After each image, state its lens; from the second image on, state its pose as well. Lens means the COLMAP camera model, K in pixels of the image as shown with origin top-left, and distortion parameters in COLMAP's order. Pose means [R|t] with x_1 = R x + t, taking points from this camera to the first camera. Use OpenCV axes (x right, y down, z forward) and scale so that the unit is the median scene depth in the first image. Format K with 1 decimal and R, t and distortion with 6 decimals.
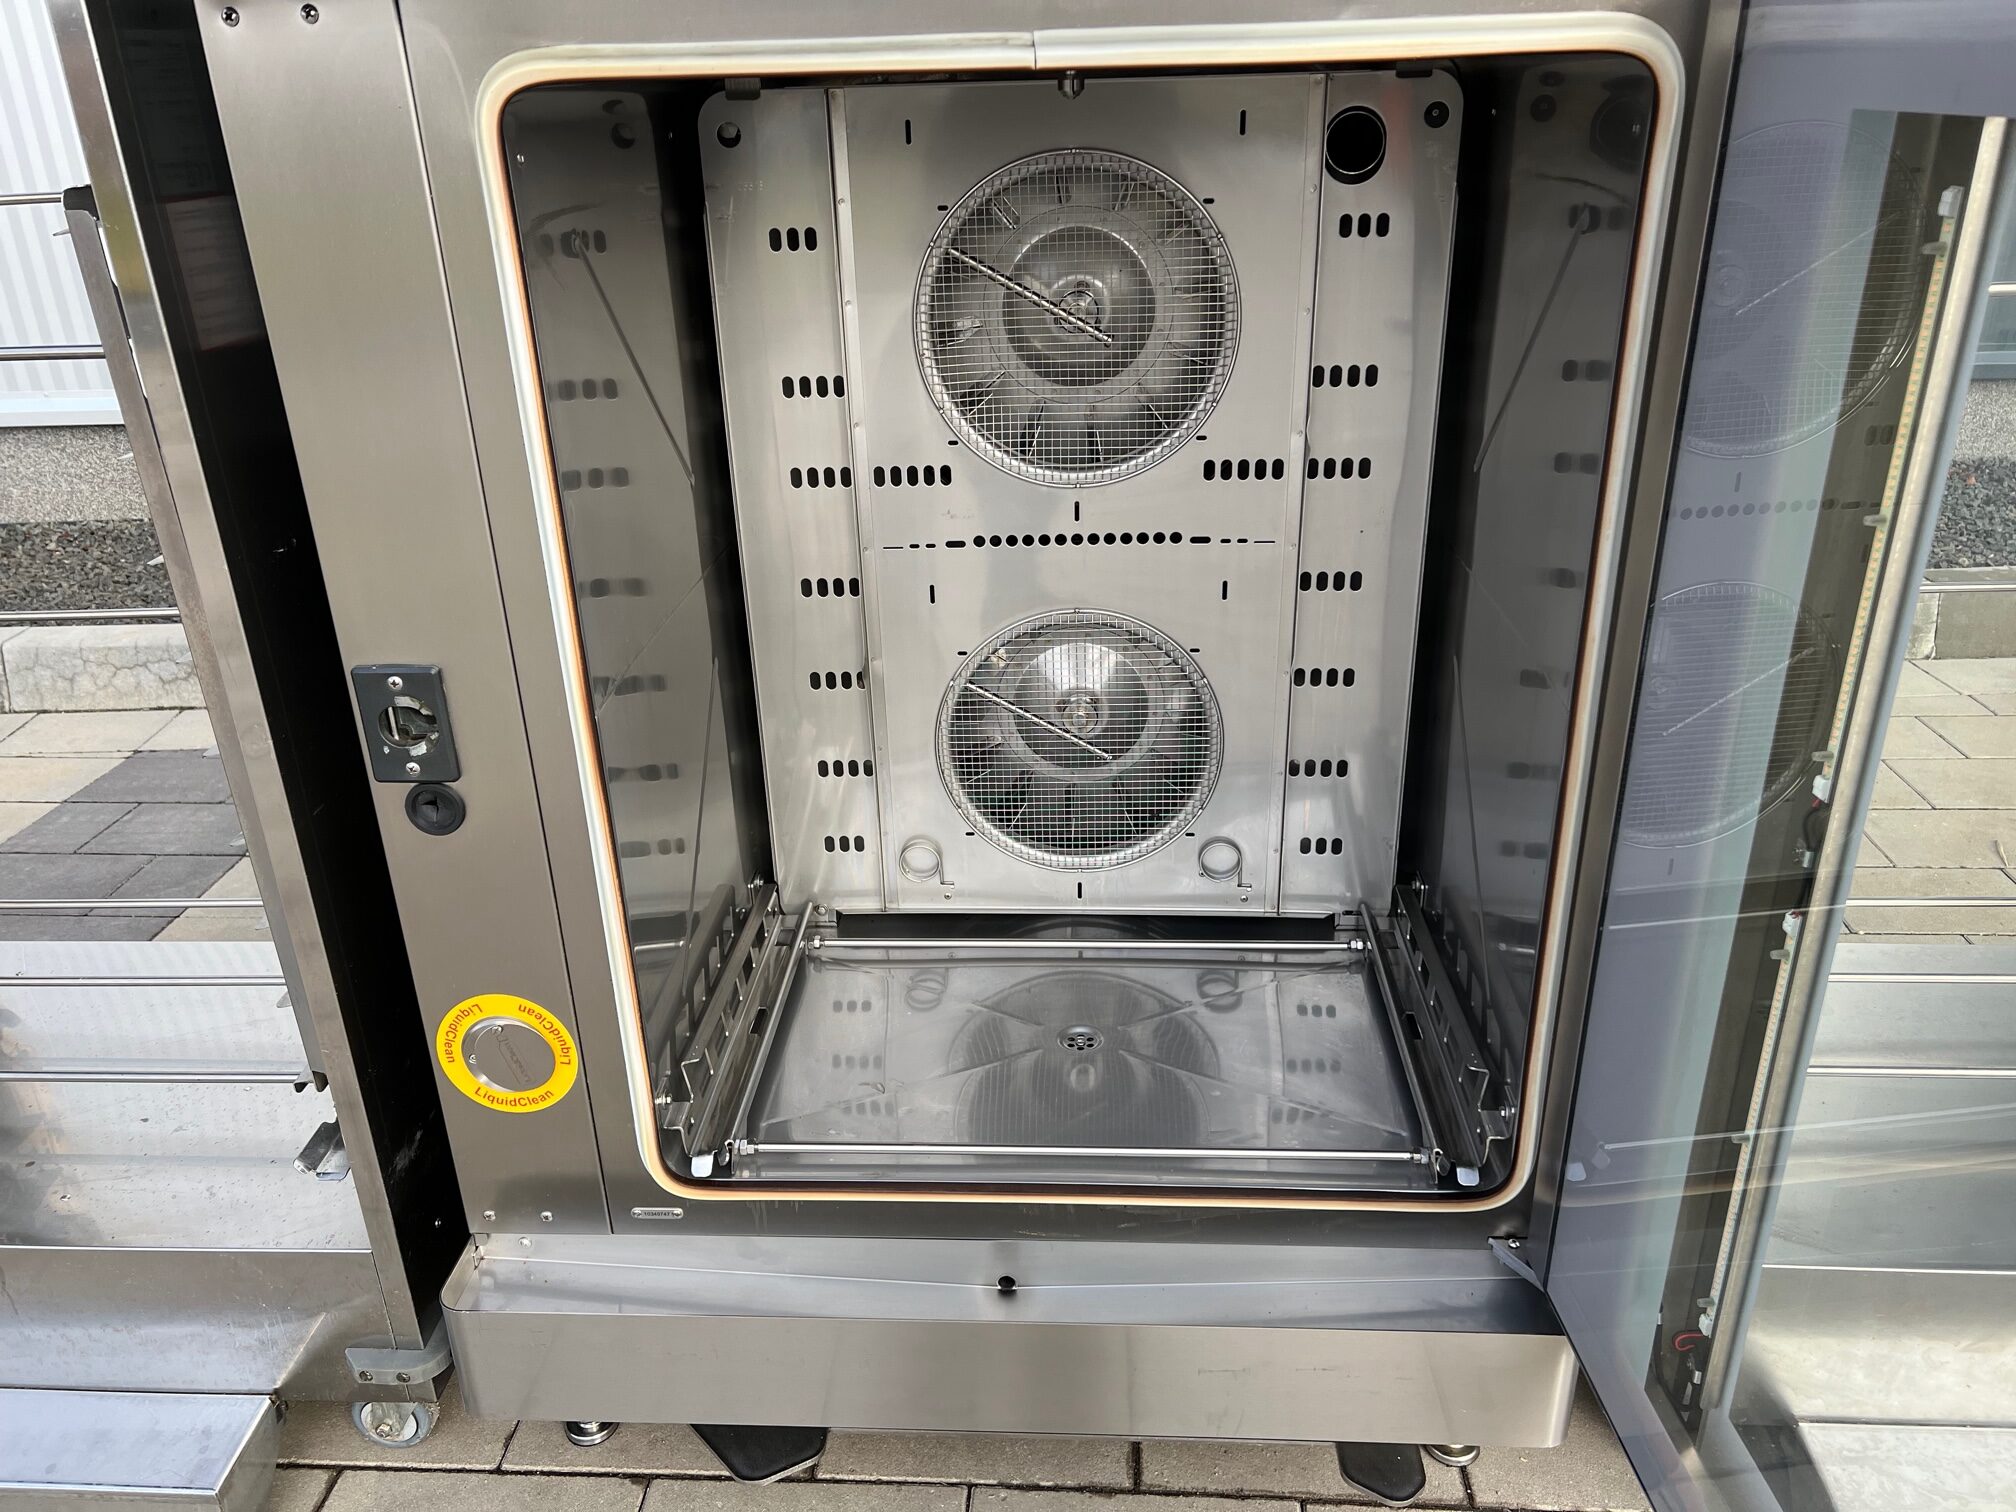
lens RADIAL K [[1500.4, 0, 1013.0], [0, 1500.4, 765.2], [0, 0, 1]] dist [0.059281, -0.066788]
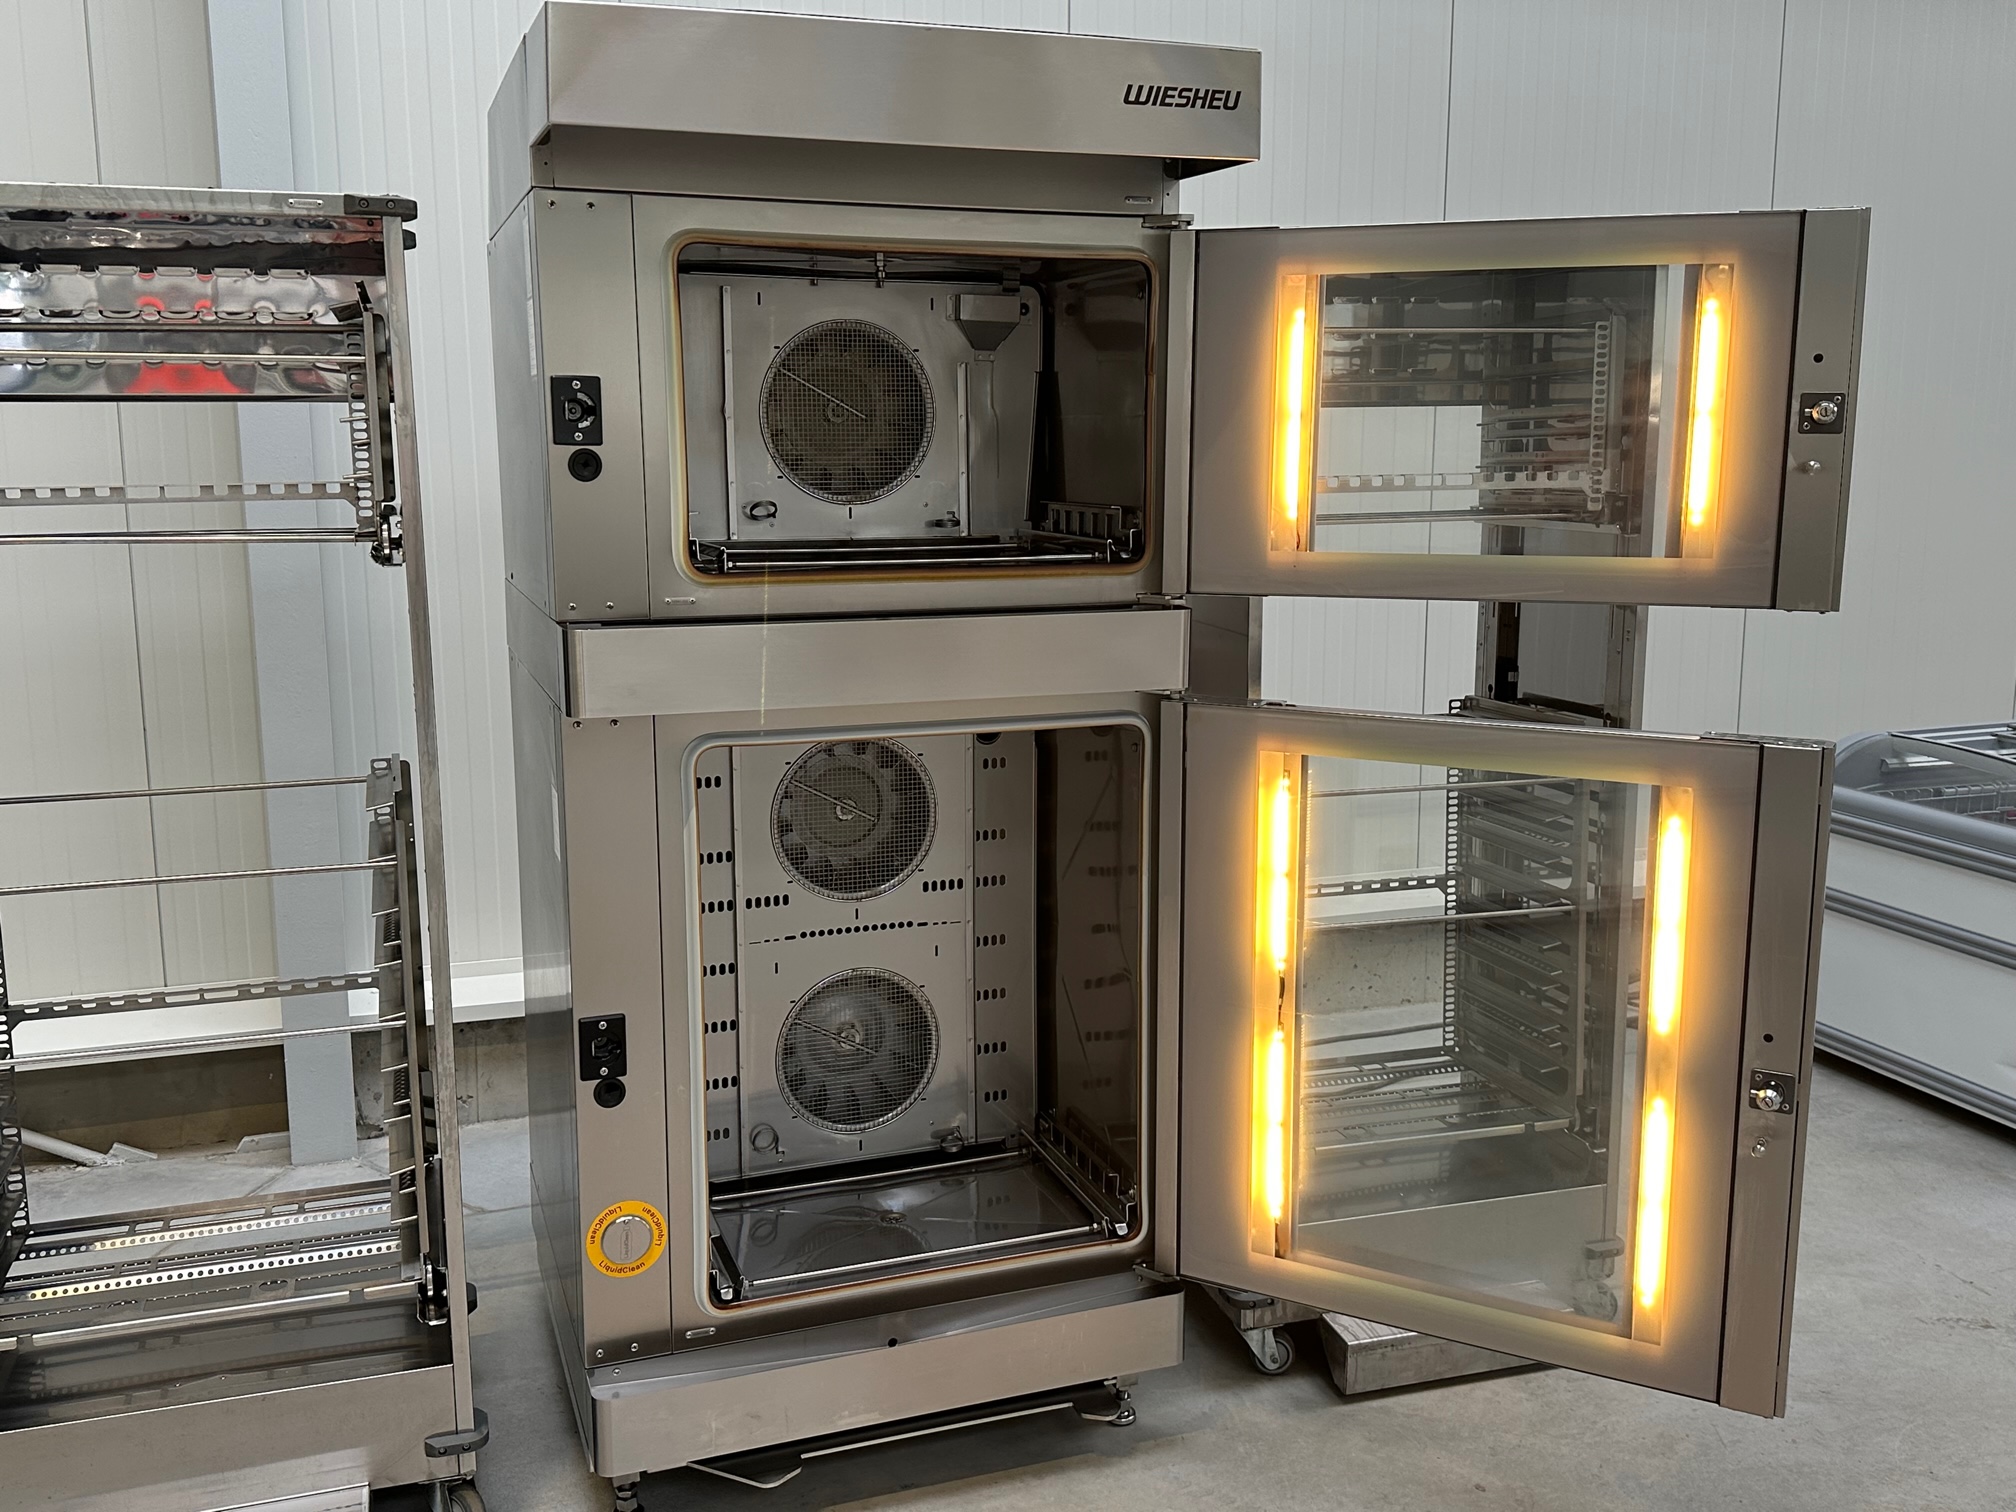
lens RADIAL K [[1852.8, 0, 1012.2], [0, 1852.8, 735.1], [0, 0, 1]] dist [0.172744, -0.311060]
pose [[0.923122, -0.038134, 0.382611, -0.594208], [0.139324, 0.960622, -0.240404, 0.174192], [-0.358377, 0.275229, 0.892085, -1.050553]]
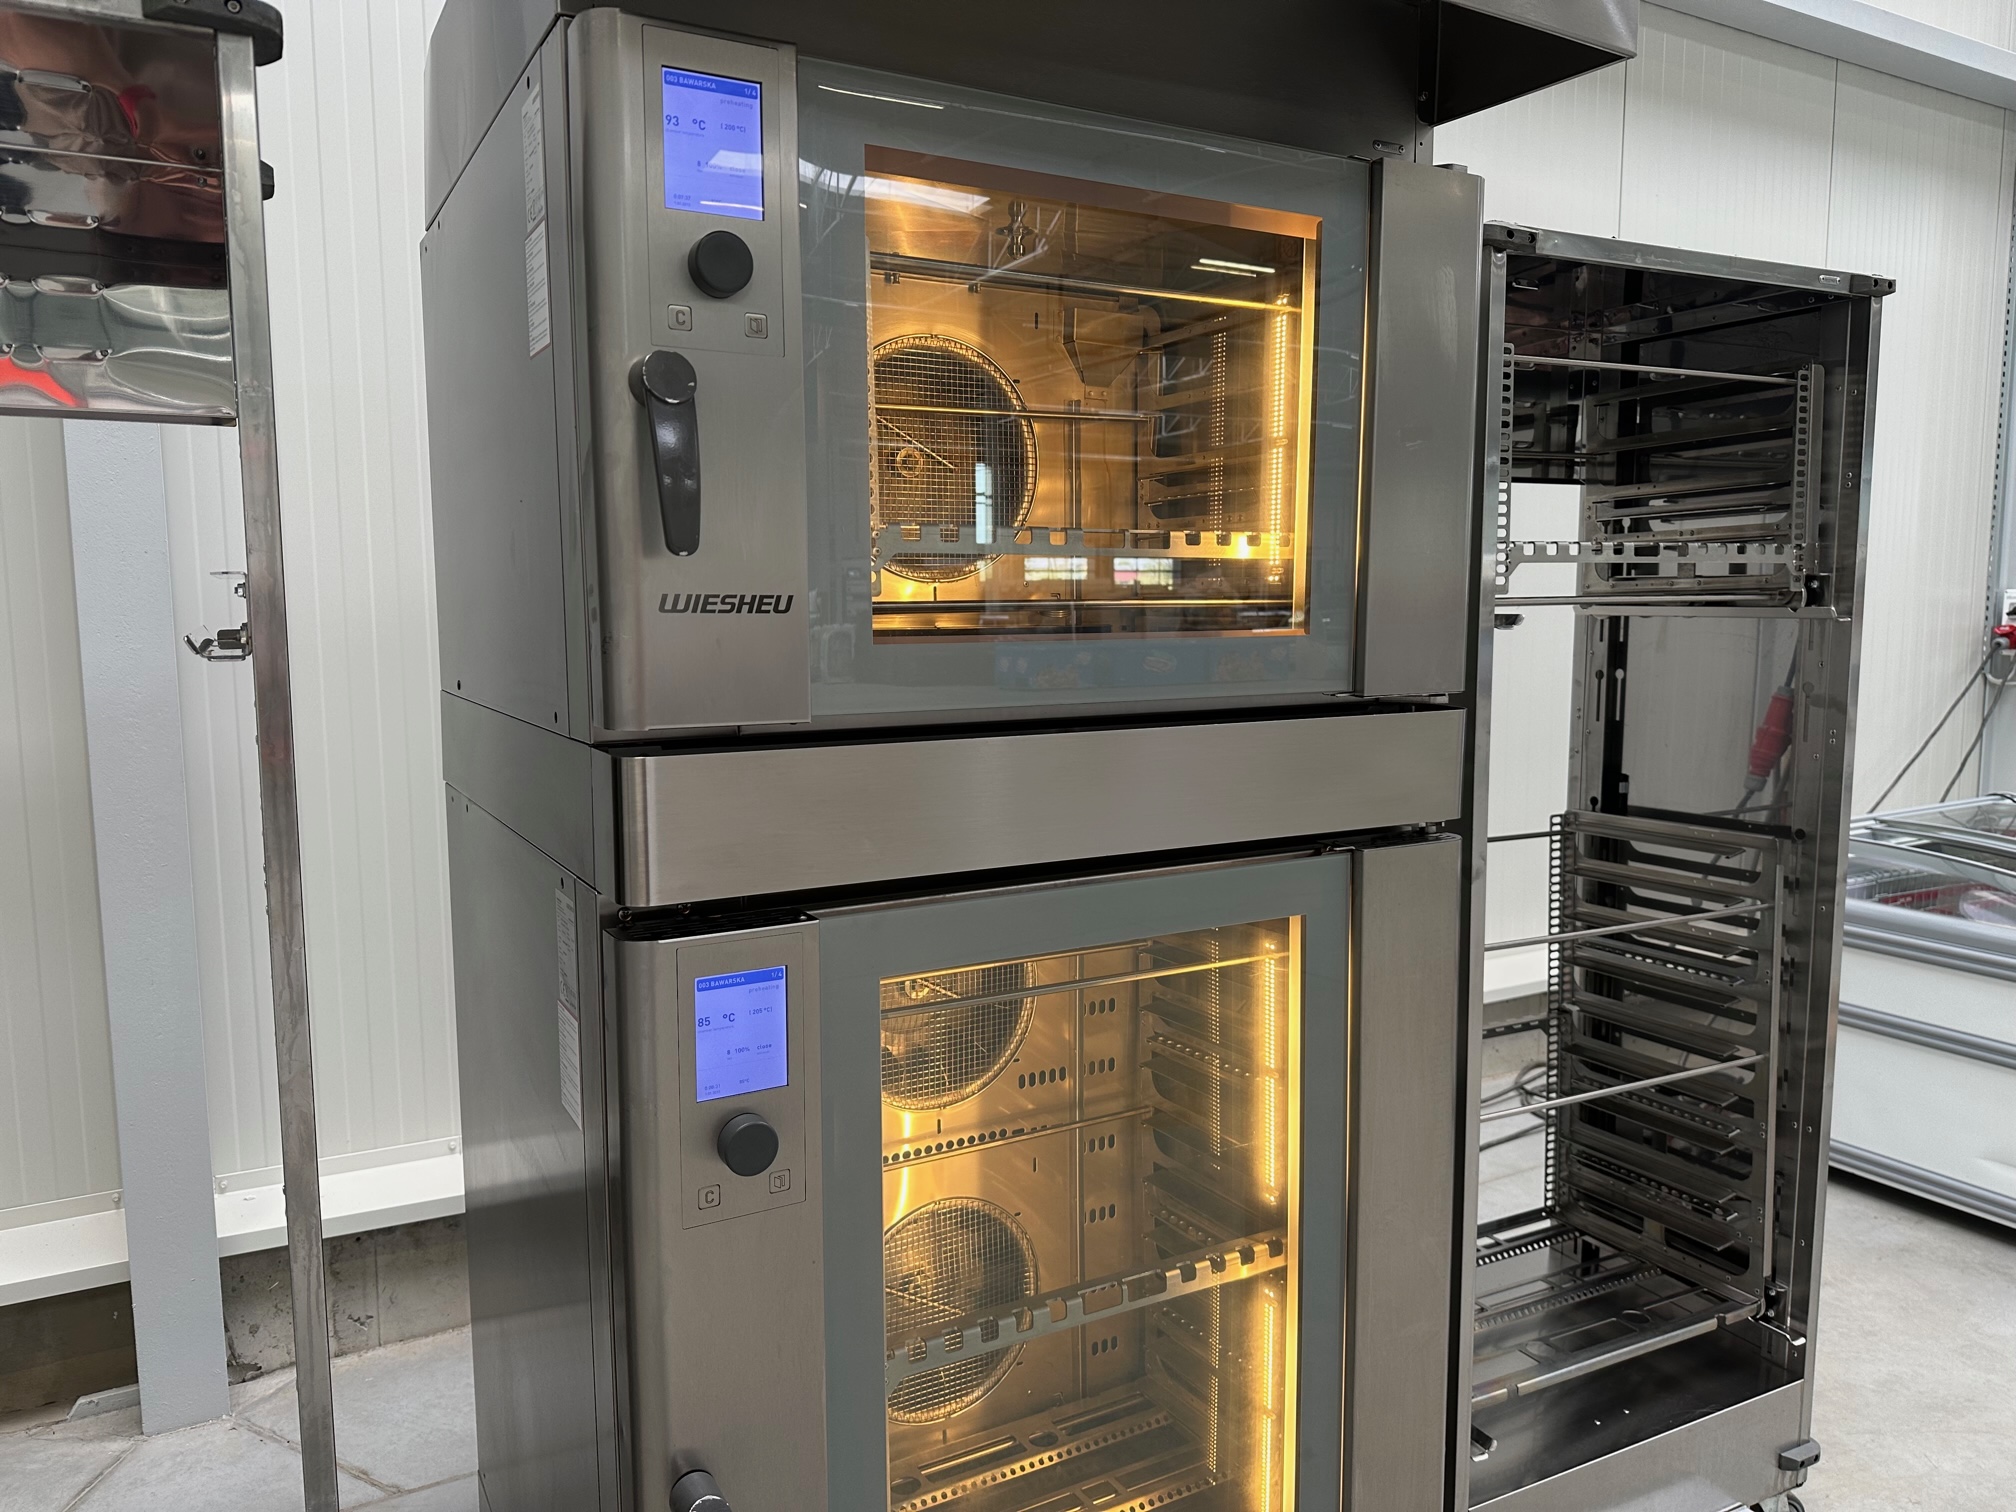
lens RADIAL K [[1456.3, 0, 1000.9], [0, 1456.3, 753.8], [0, 0, 1]] dist [0.011557, -0.009437]
pose [[0.848569, -0.036987, 0.527790, -0.553004], [0.203552, 0.943595, -0.261141, -0.126765], [-0.488361, 0.329029, 0.808235, -0.183376]]
